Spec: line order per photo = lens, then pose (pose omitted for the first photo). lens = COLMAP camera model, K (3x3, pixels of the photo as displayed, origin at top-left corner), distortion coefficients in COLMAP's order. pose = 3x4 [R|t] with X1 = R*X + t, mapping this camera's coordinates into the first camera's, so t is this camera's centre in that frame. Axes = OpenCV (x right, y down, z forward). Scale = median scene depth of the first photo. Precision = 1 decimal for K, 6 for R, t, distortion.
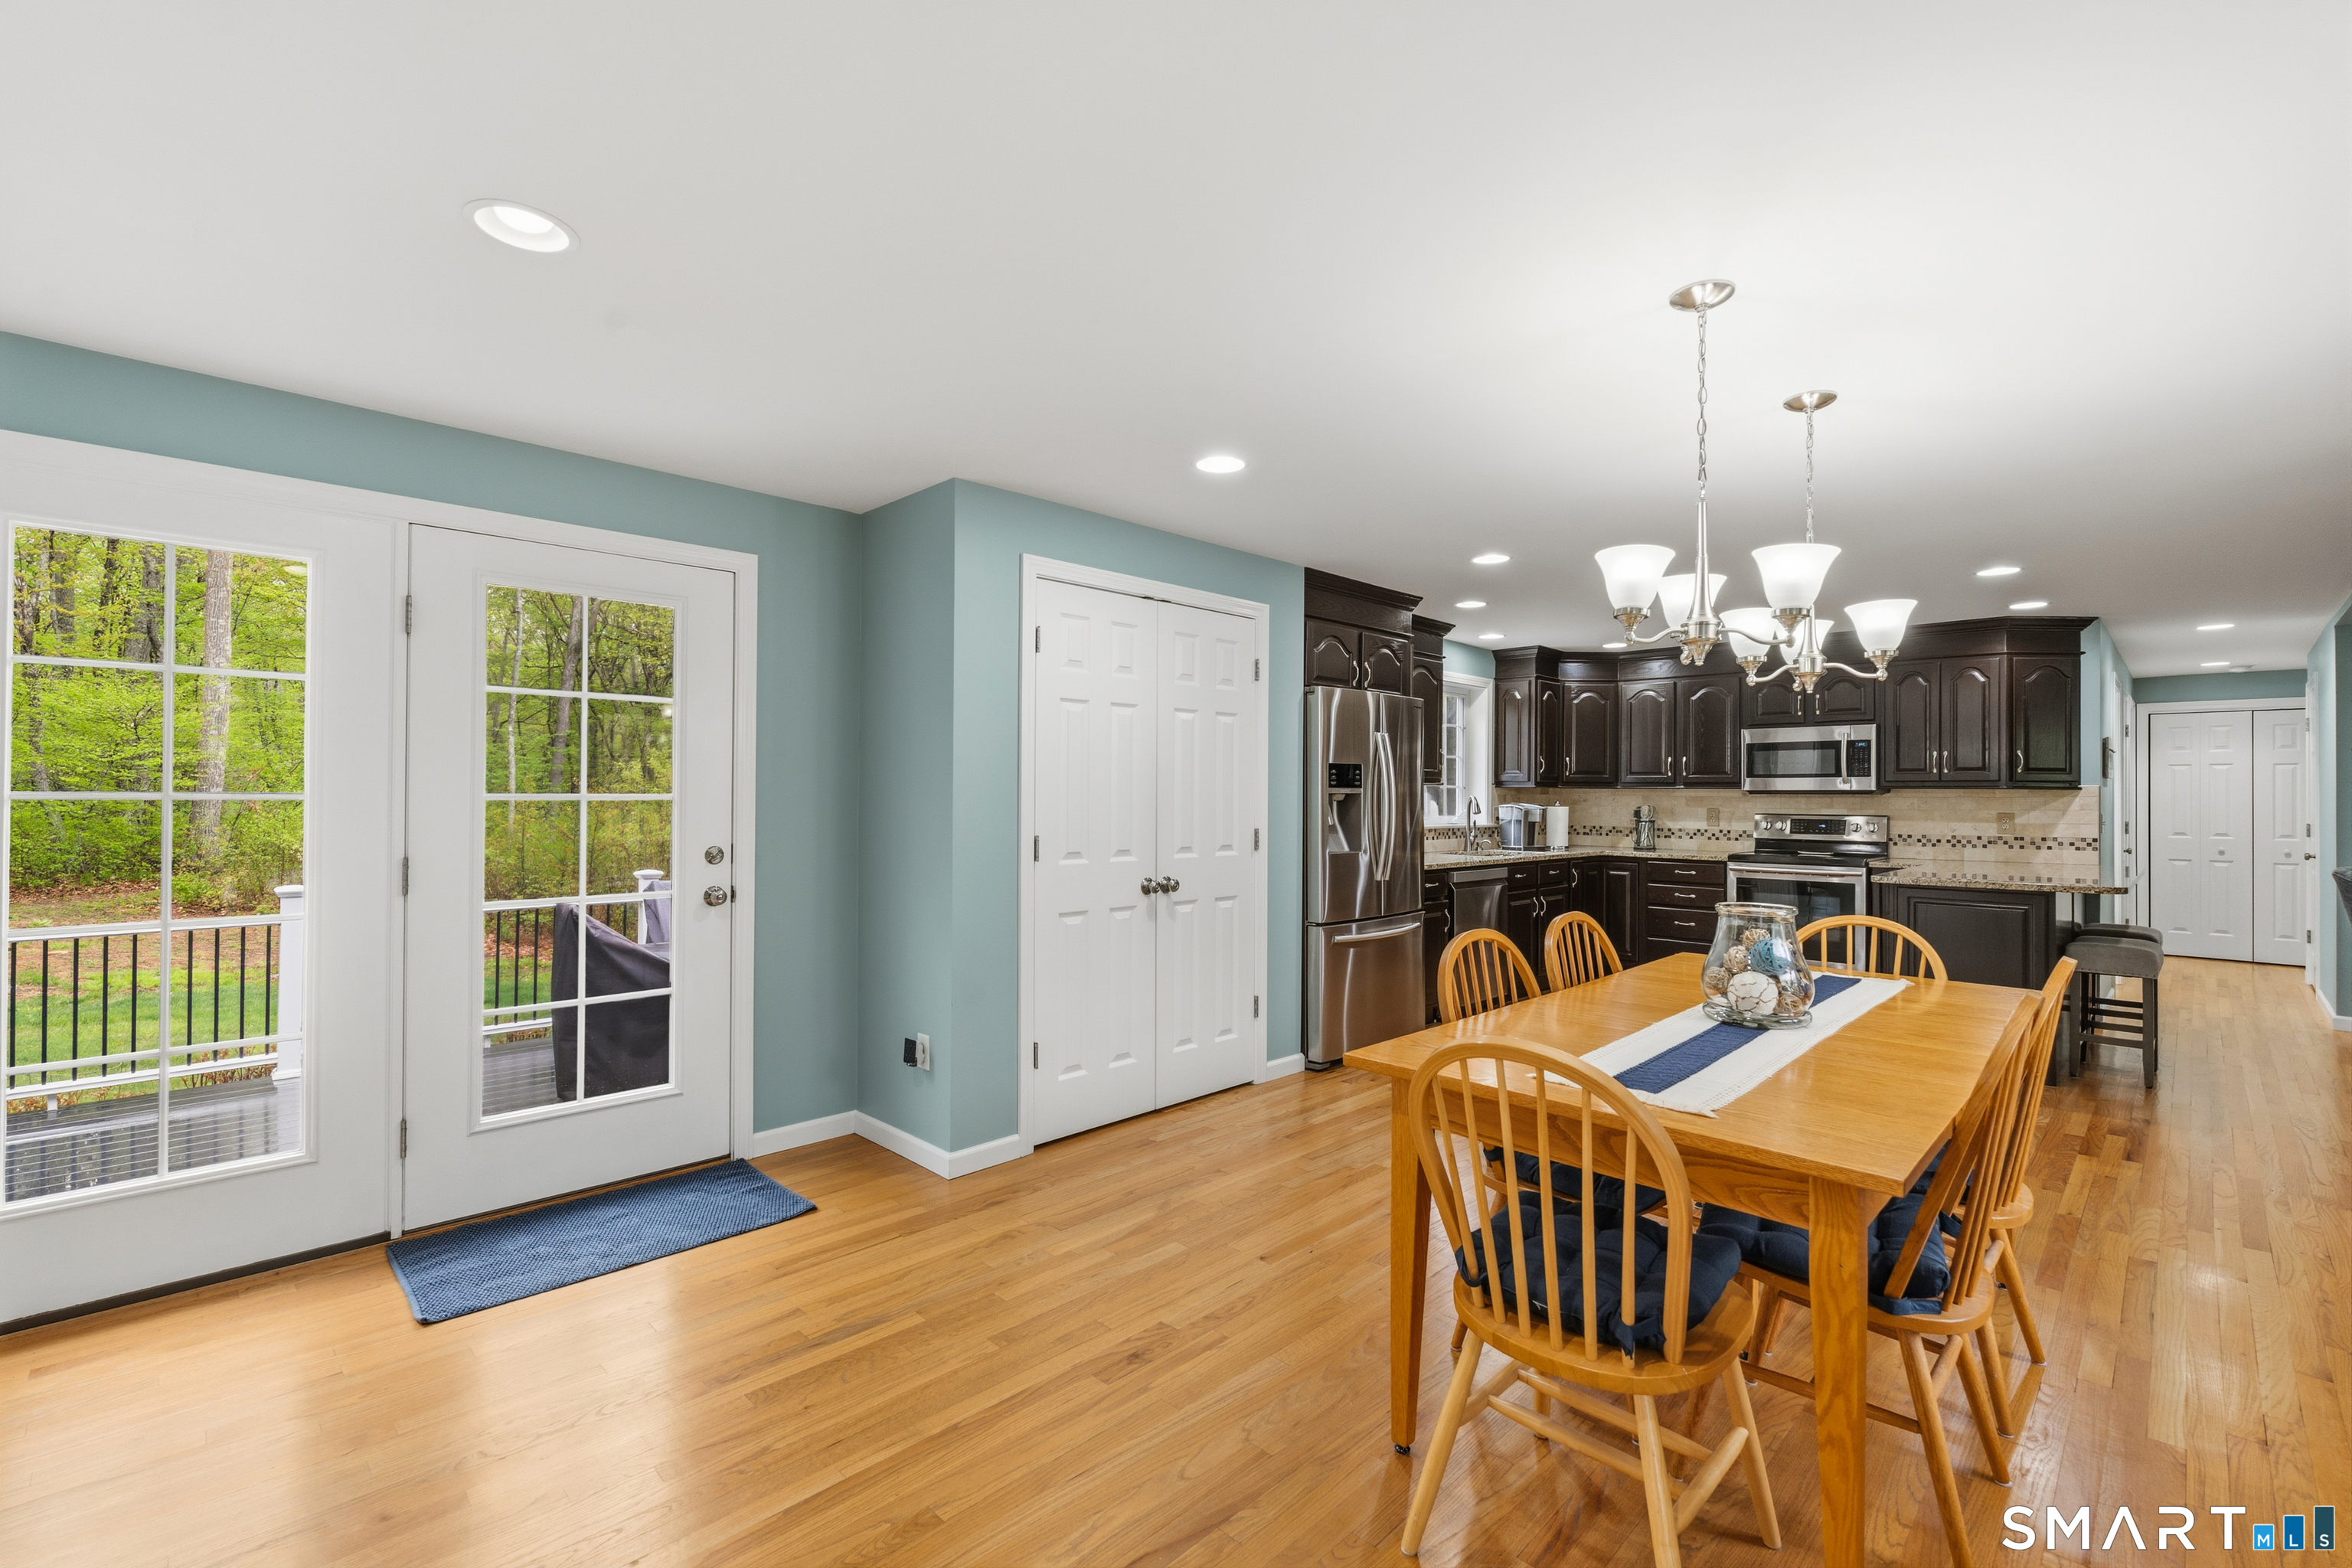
lens RADIAL K [[1026.3, 0, 1178.7], [0, 1026.3, 792.7], [0, 0, 1]] dist [-0.004758, -0.000330]
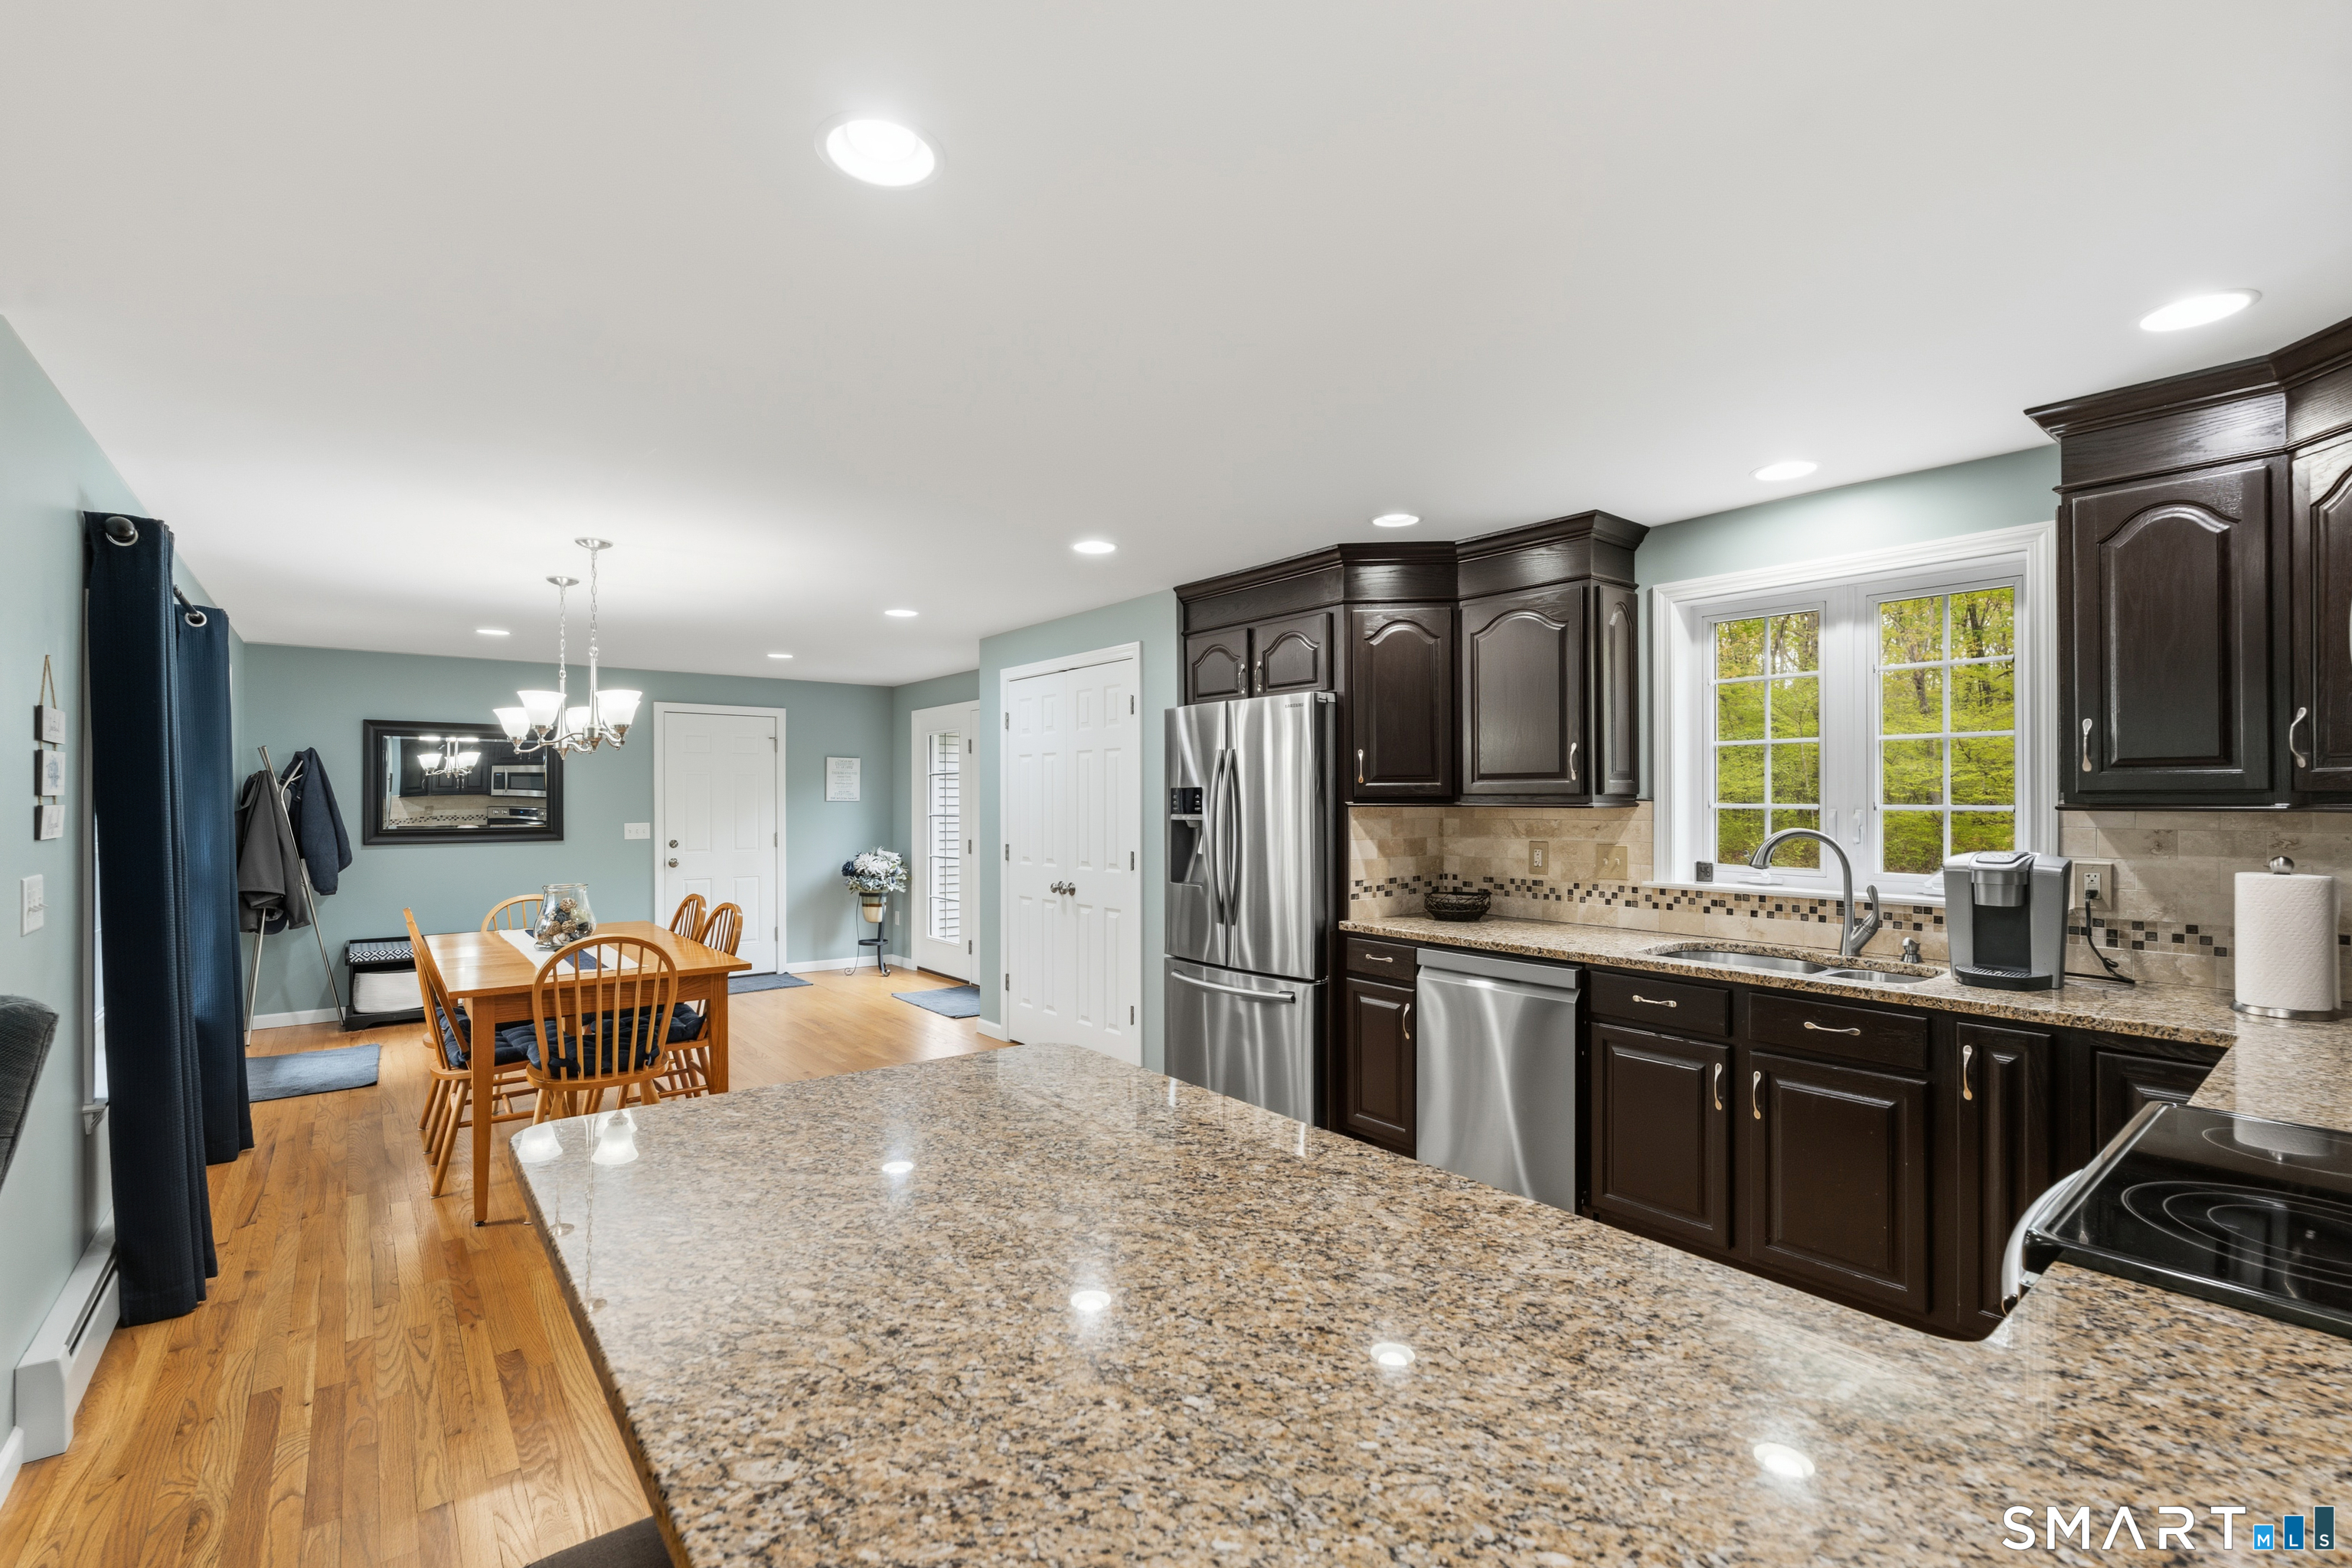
lens RADIAL K [[1026.3, 0, 1178.7], [0, 1026.3, 792.7], [0, 0, 1]] dist [-0.004758, -0.000330]
pose [[-0.104653, -0.012876, -0.994425, 0.851087], [0.004263, 0.999901, -0.013396, -0.008760], [0.994500, -0.005641, -0.104587, 0.859610]]
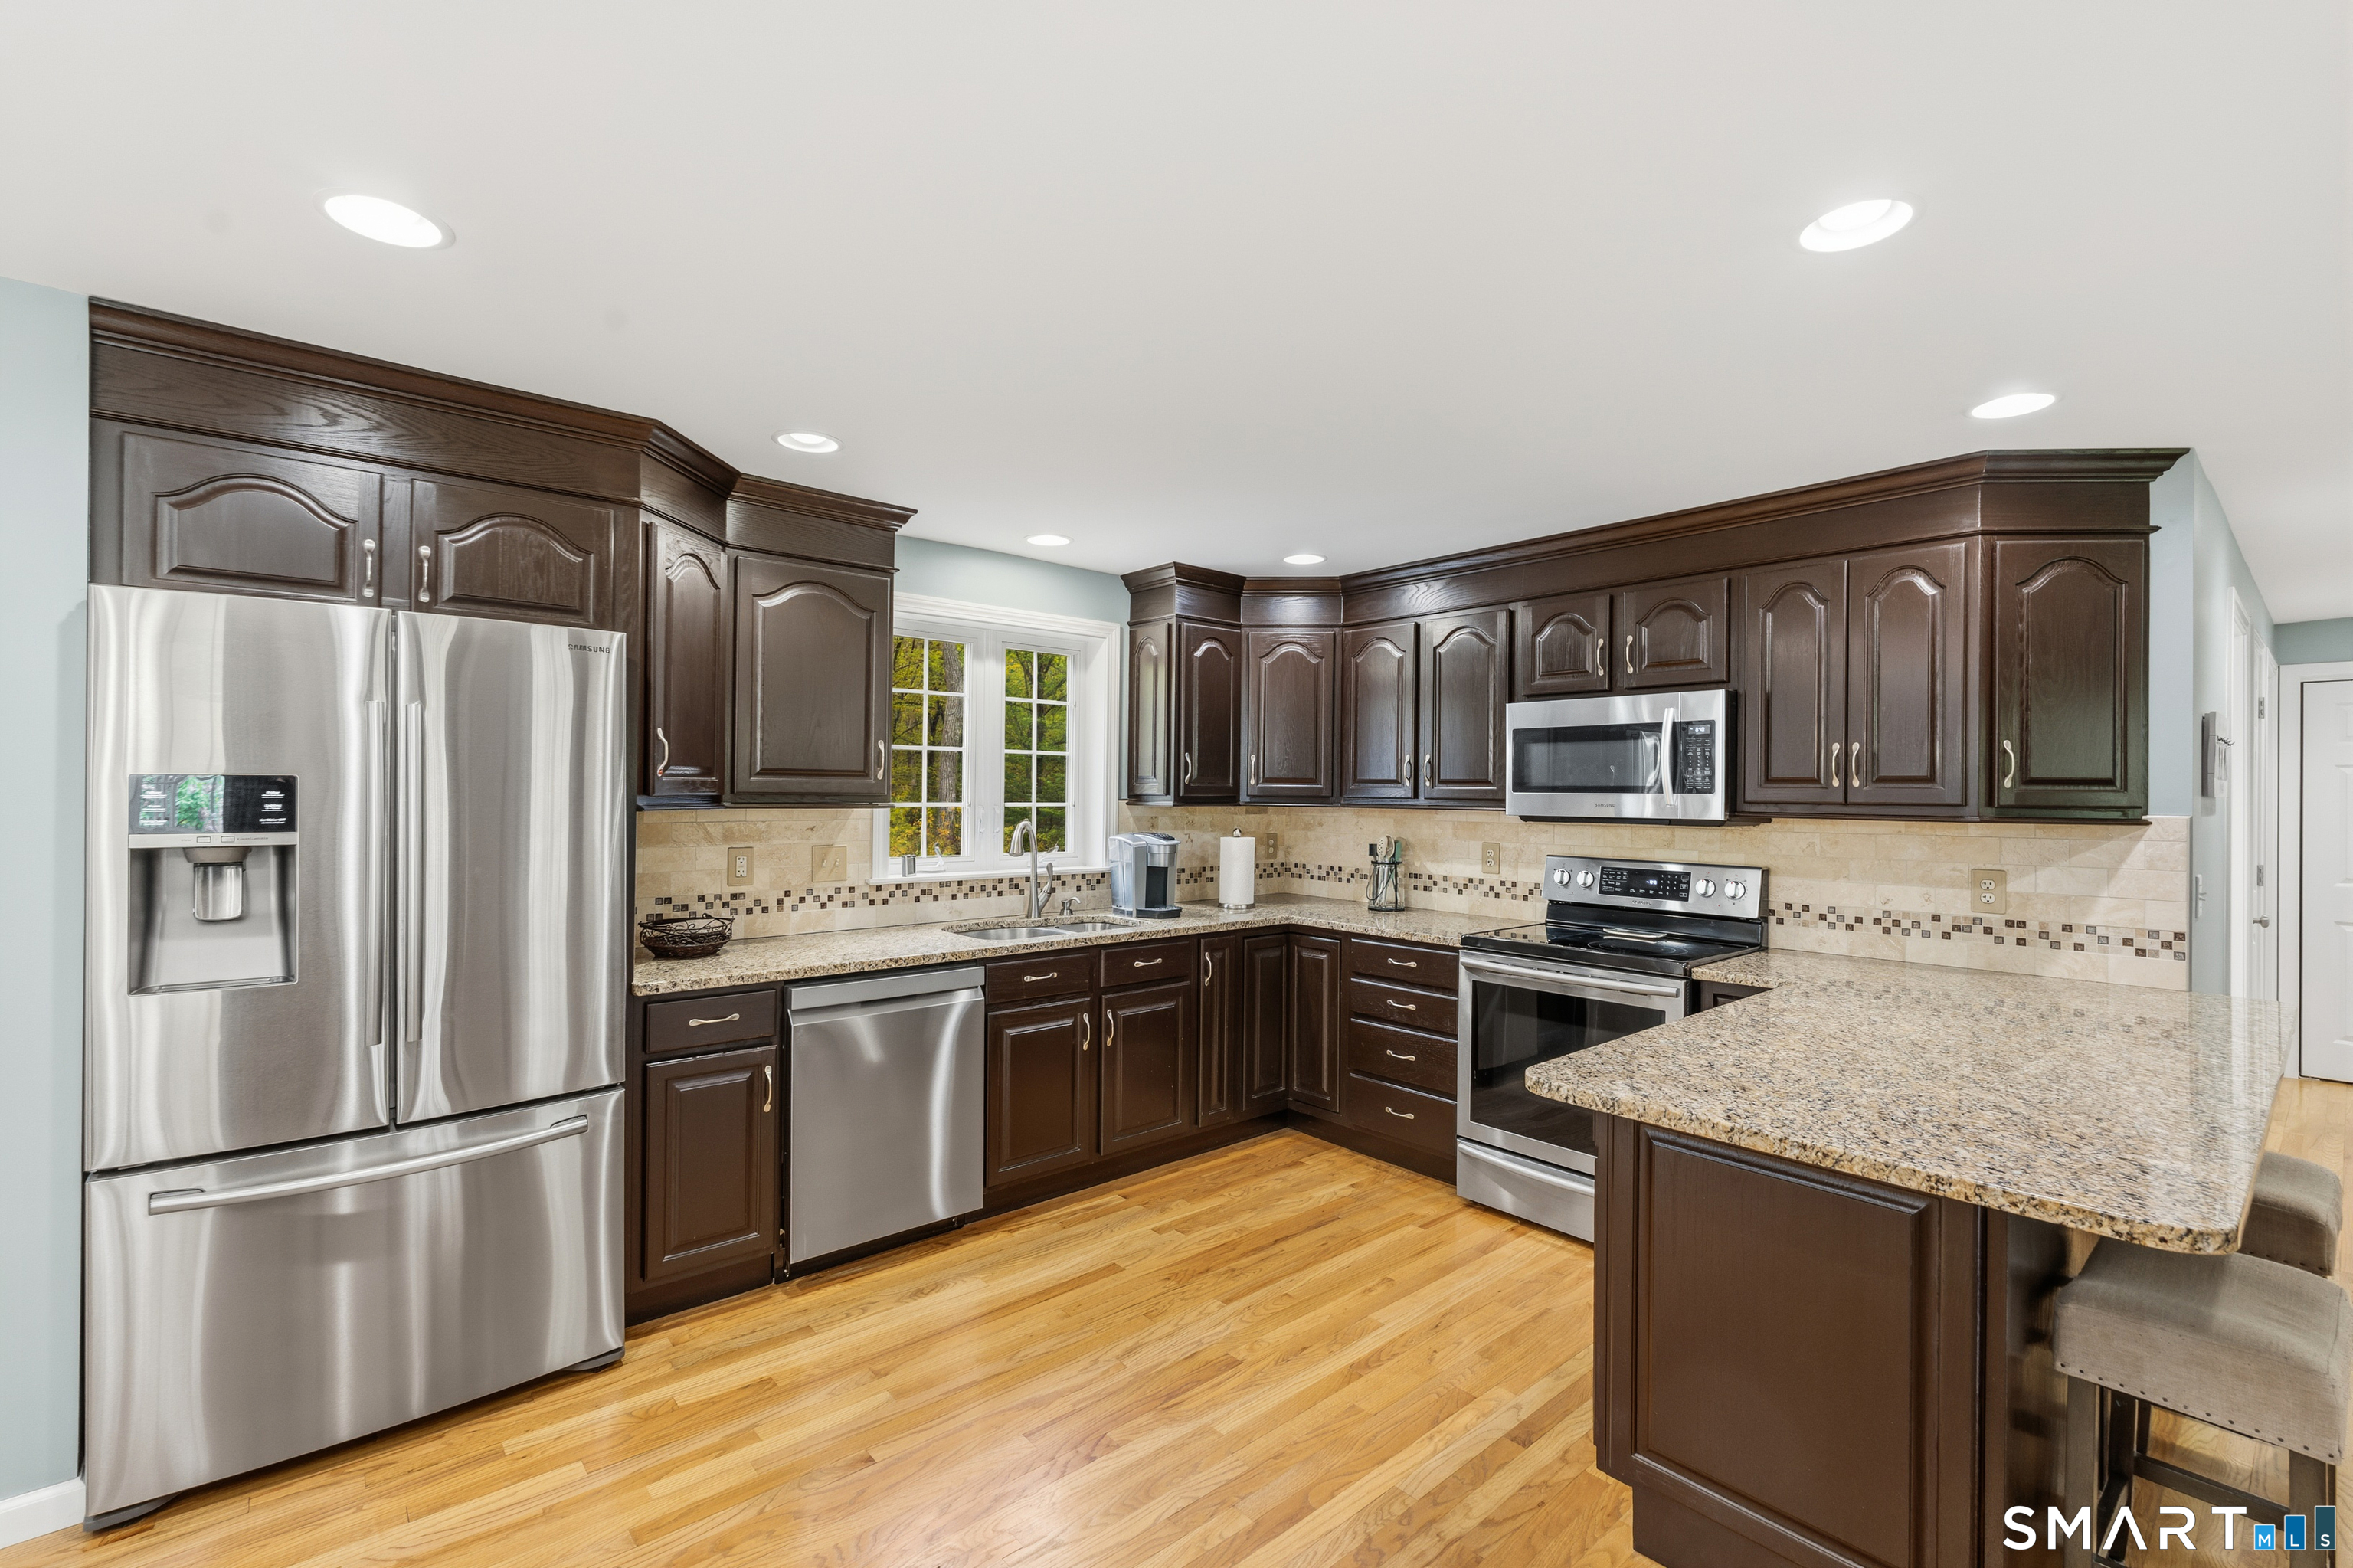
lens RADIAL K [[1026.8, 0, 1179.2], [0, 1026.8, 792.7], [0, 0, 1]] dist [-0.004758, -0.000330]
pose [[0.997521, 0.001578, -0.070355, 0.448339], [-0.001223, 0.999986, 0.005088, -0.018237], [0.070362, -0.004989, 0.997509, 0.476740]]
